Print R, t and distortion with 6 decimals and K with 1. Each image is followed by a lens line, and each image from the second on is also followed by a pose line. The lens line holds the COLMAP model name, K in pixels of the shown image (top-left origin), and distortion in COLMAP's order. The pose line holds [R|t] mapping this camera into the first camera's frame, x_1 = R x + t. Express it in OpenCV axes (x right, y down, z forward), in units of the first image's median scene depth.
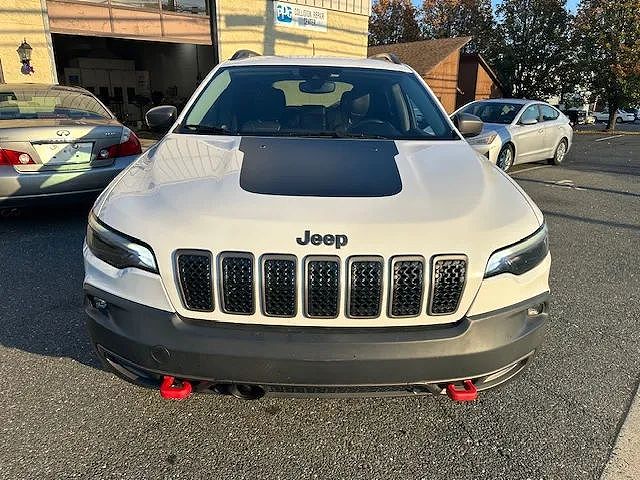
lens RADIAL K [[487.5, 0, 313.1], [0, 487.5, 245.0], [0, 0, 1]] dist [0.038072, -0.022100]
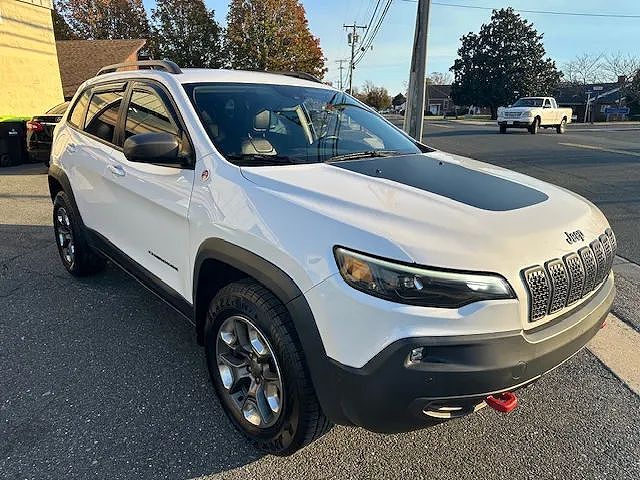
lens RADIAL K [[487.5, 0, 317.0], [0, 487.5, 241.8], [0, 0, 1]] dist [0.038072, -0.022100]
pose [[0.734698, -0.200053, 0.648227, -0.179101], [0.202662, 0.976620, 0.071704, -0.030852], [-0.647416, 0.078690, 0.758063, 0.063218]]
